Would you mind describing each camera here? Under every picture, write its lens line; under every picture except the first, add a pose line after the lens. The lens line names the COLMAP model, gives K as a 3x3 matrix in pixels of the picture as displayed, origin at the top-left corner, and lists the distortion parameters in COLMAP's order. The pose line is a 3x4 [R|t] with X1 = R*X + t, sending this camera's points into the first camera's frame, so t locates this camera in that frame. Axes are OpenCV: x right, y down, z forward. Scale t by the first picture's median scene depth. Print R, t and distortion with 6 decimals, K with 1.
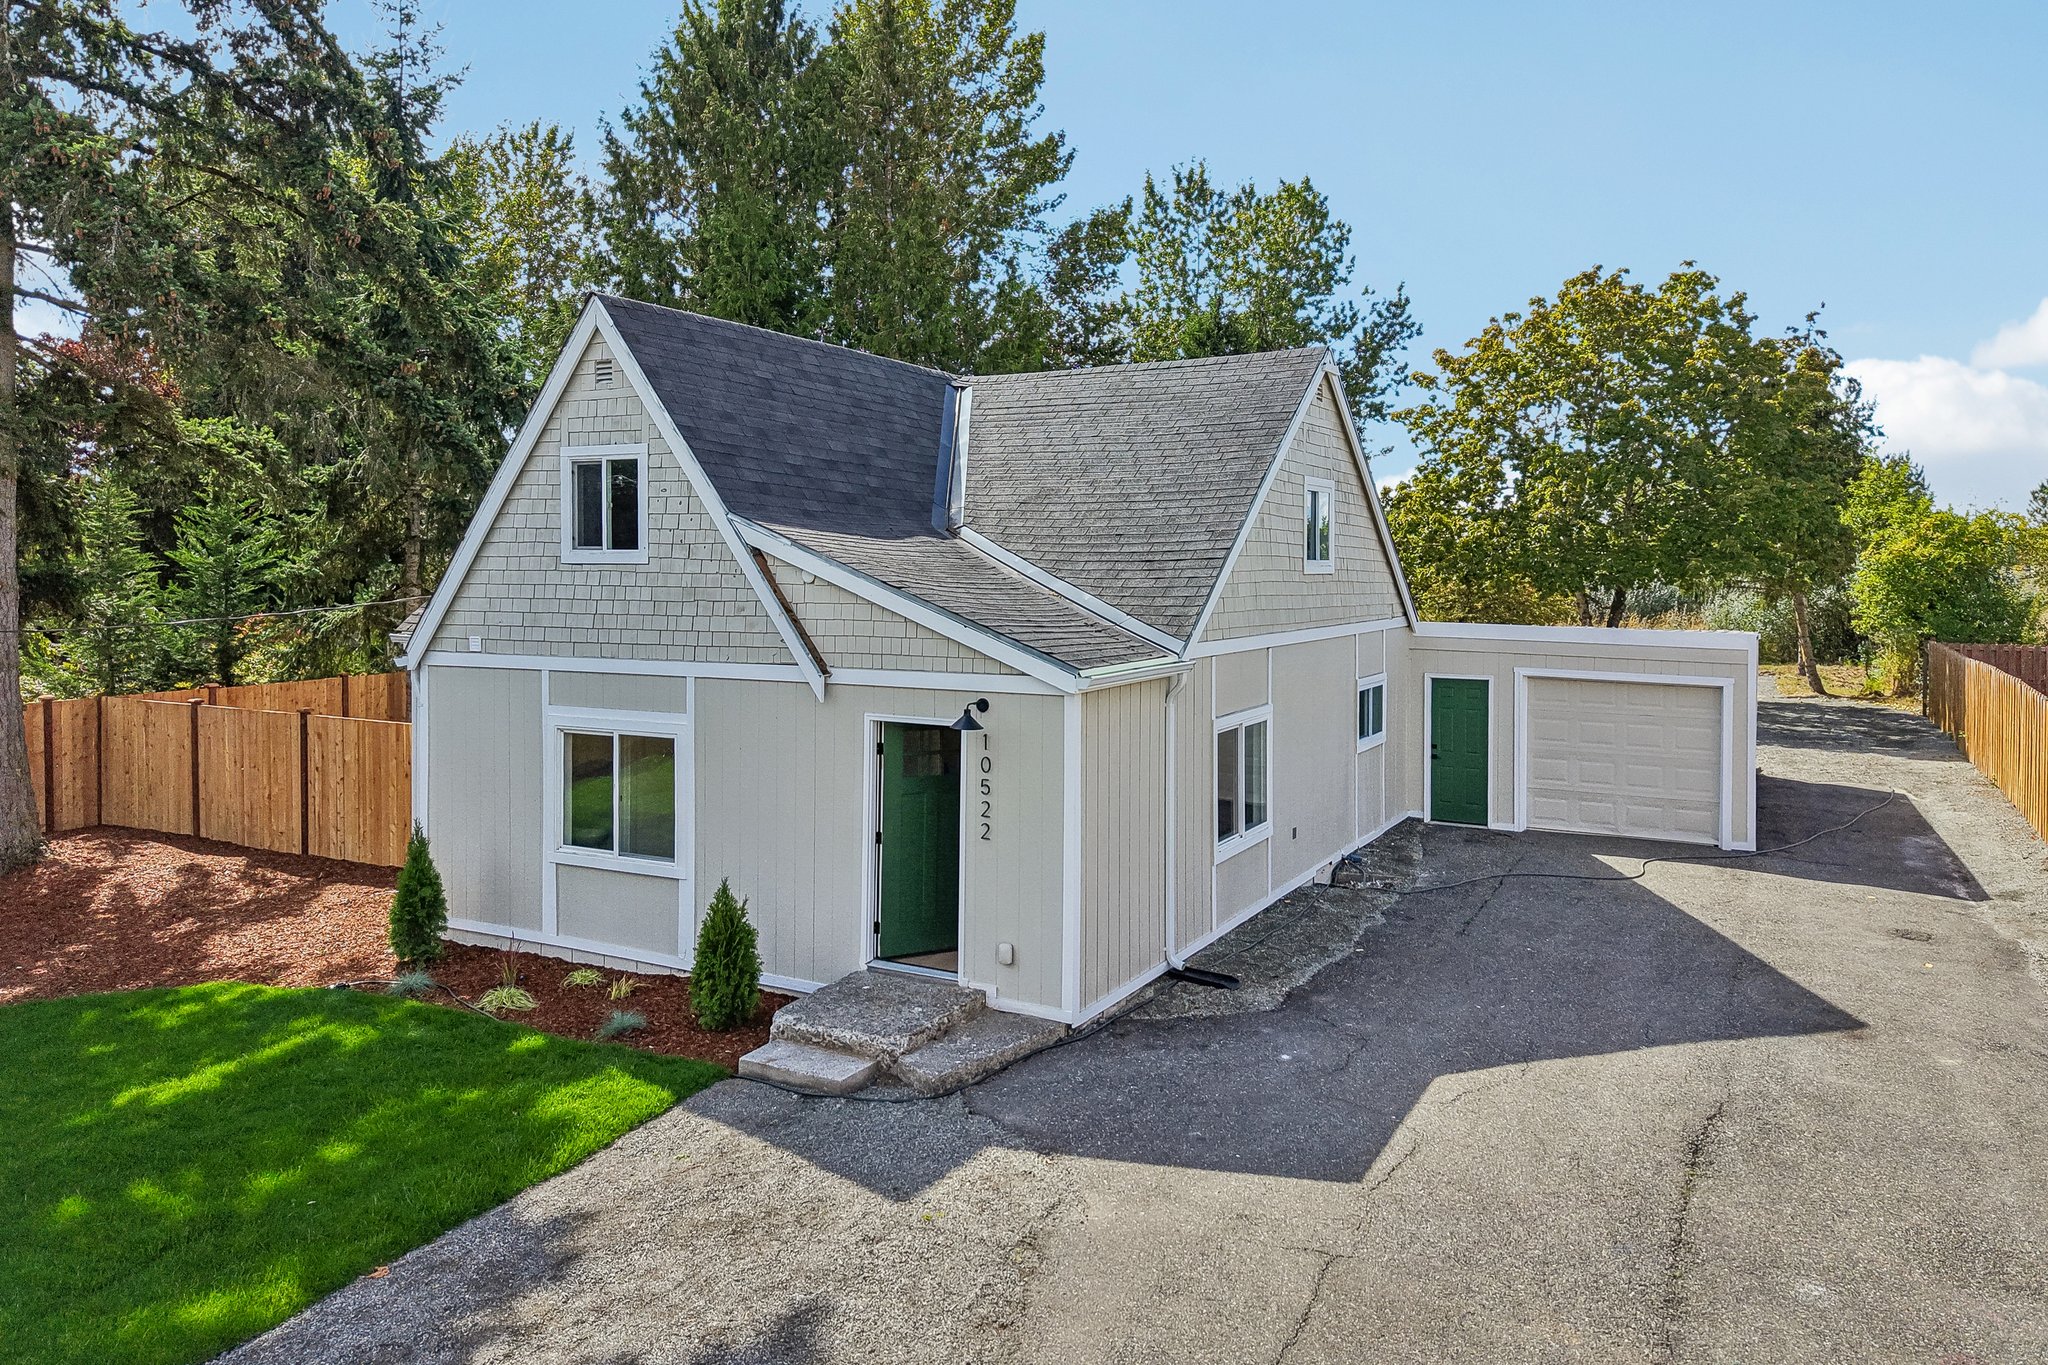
lens RADIAL K [[1382.9, 0, 999.3], [0, 1382.9, 641.2], [0, 0, 1]] dist [0.042353, -0.031979]
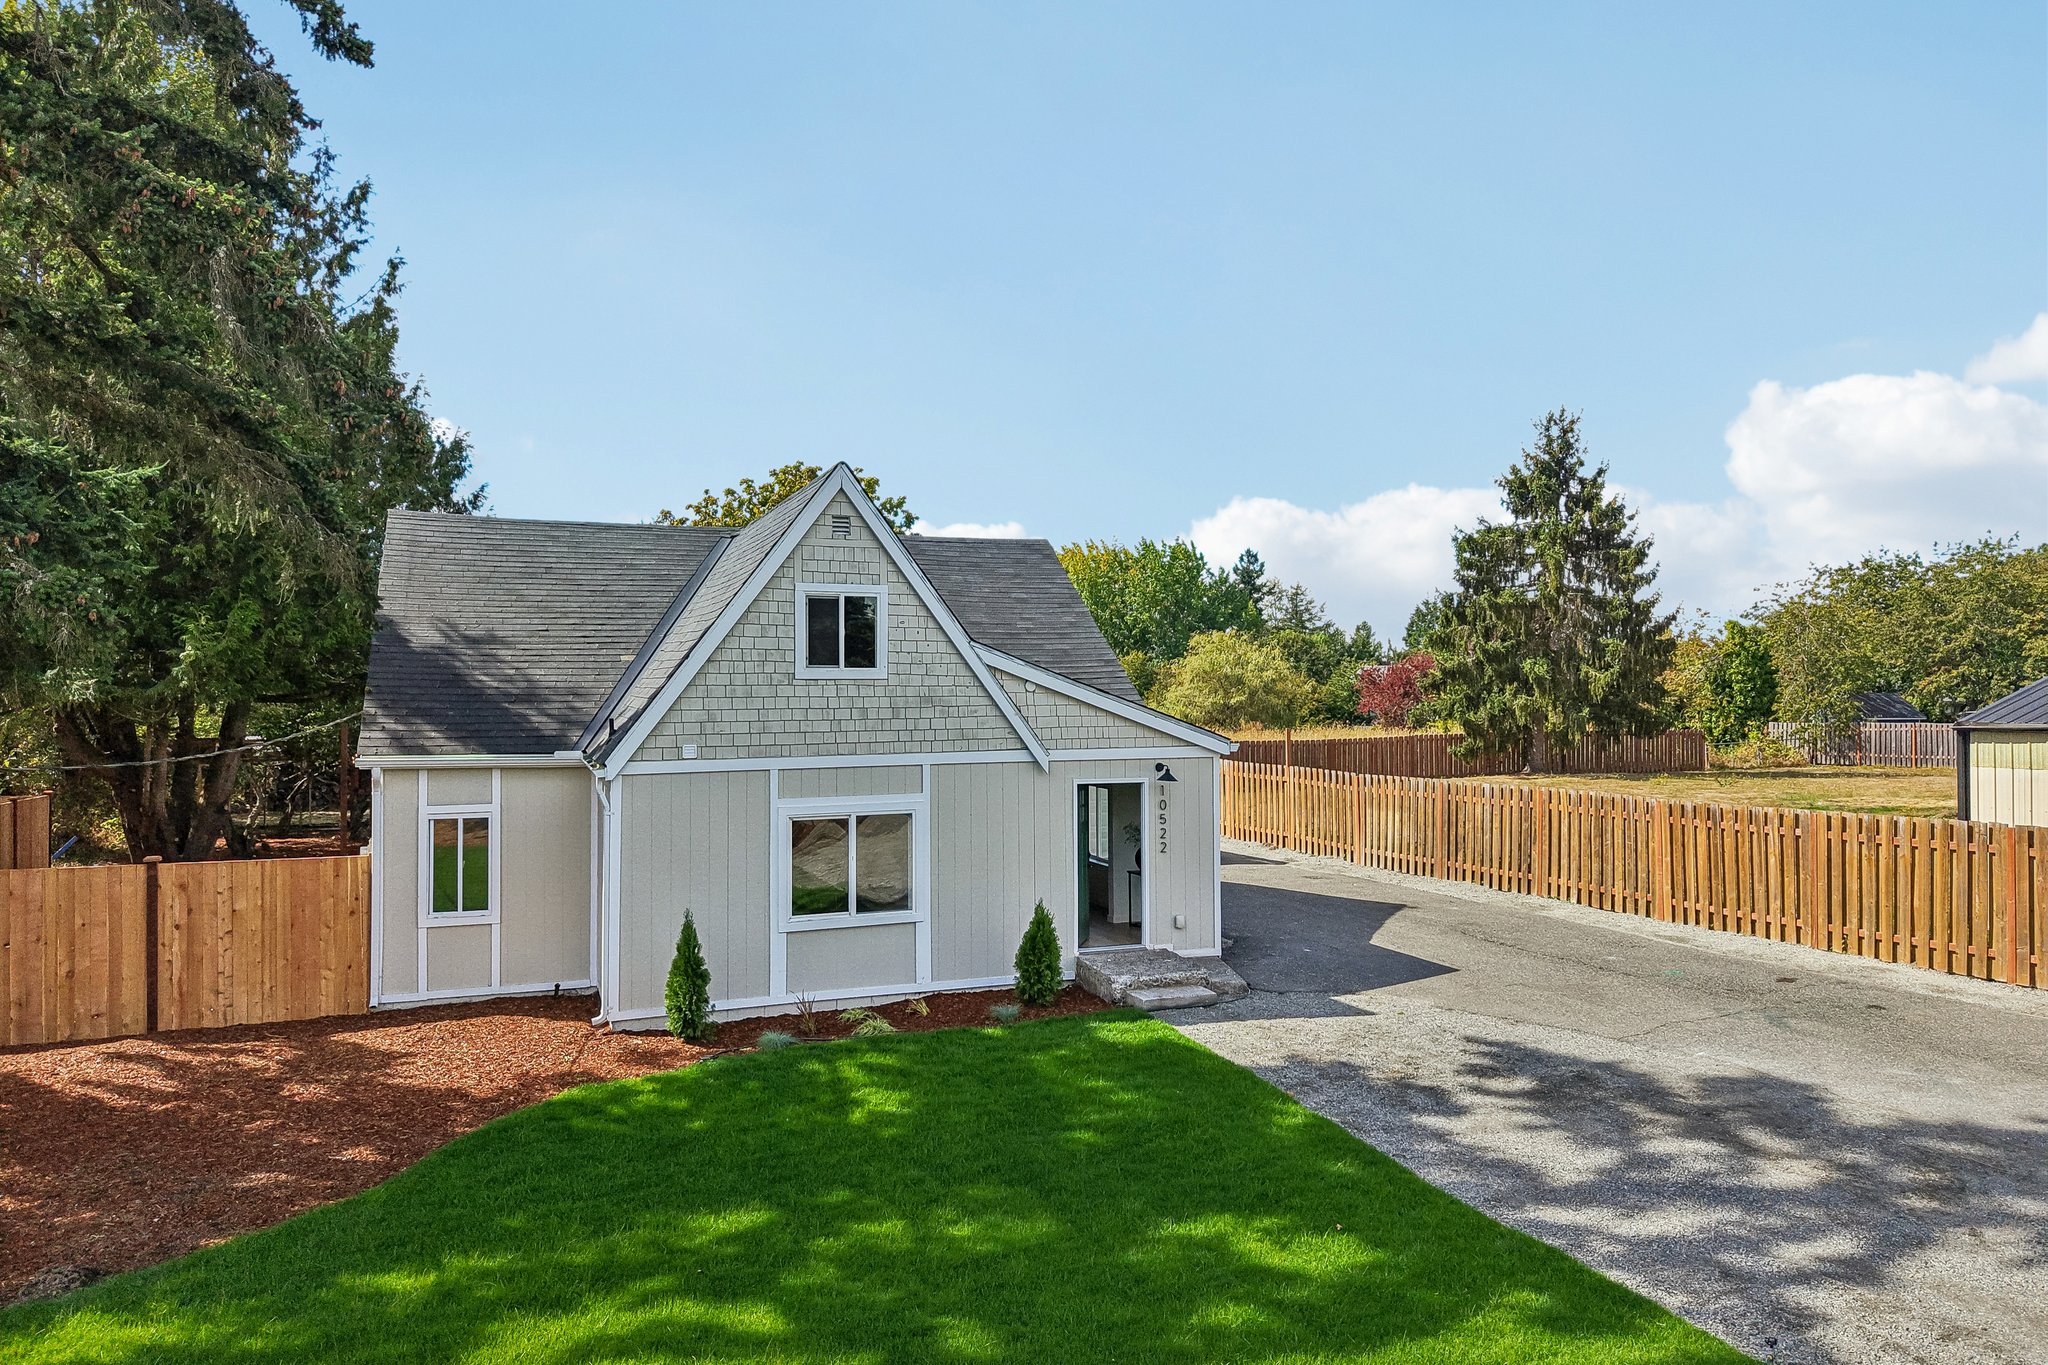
lens RADIAL K [[1382.9, 0, 1017.7], [0, 1382.9, 702.0], [0, 0, 1]] dist [0.042353, -0.031979]
pose [[0.650935, -0.011680, 0.759043, -1.085206], [0.051054, 0.998291, -0.028422, 0.007603], [-0.757415, 0.057253, 0.650419, 0.078209]]
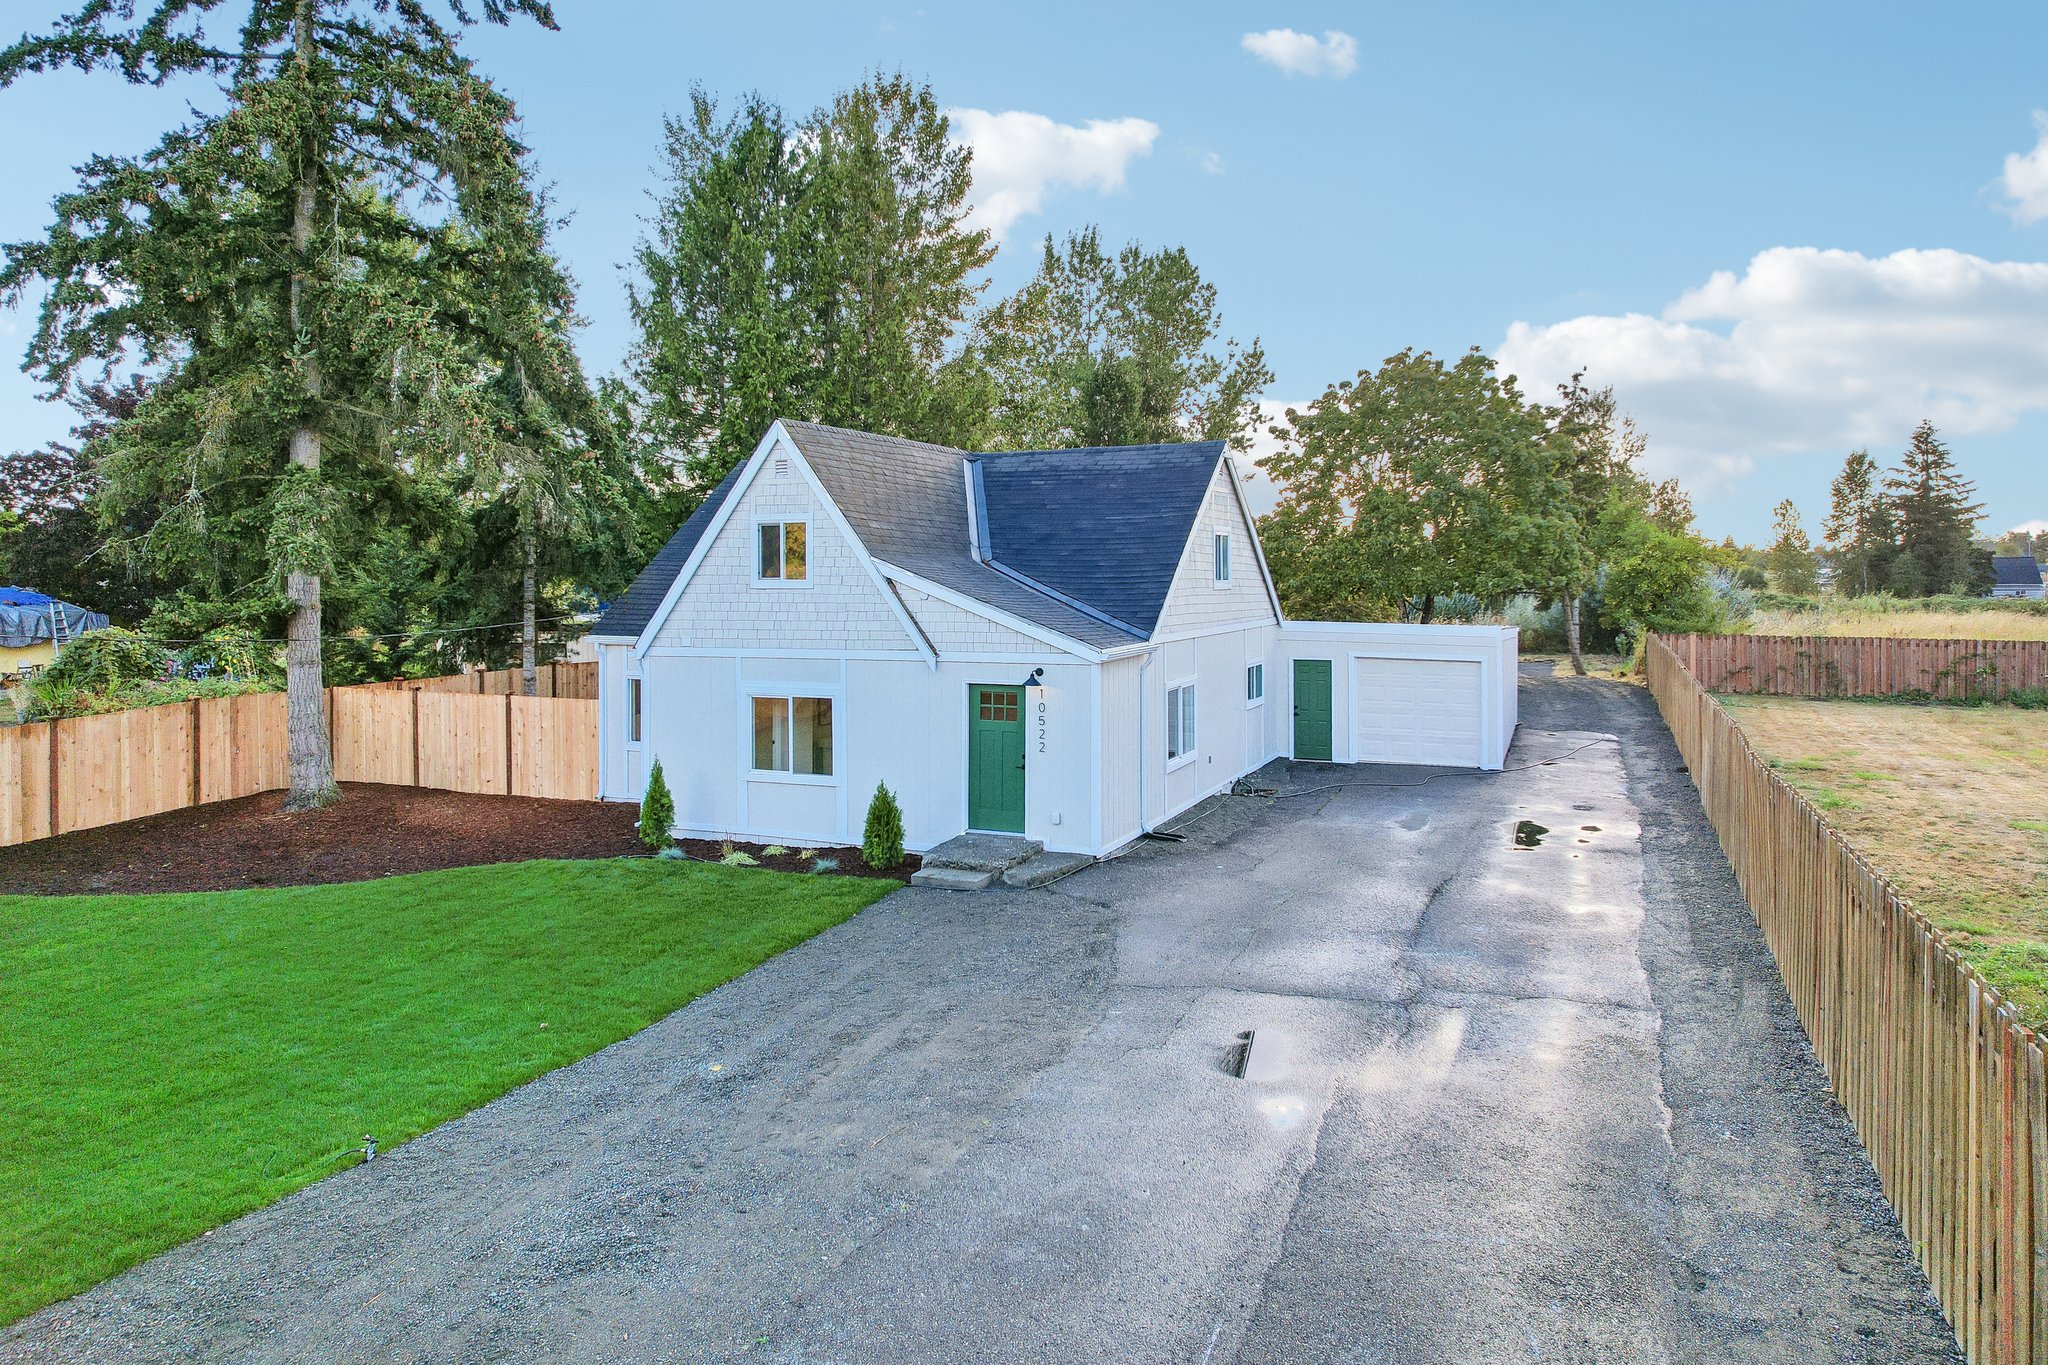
lens RADIAL K [[1317.7, 0, 985.5], [0, 1317.7, 649.2], [0, 0, 1]] dist [-0.041772, 0.030923]
pose [[0.996717, -0.012400, 0.080012, -0.169612], [0.012292, 0.999923, 0.001838, 0.012427], [-0.080028, -0.000848, 0.996792, -0.486671]]
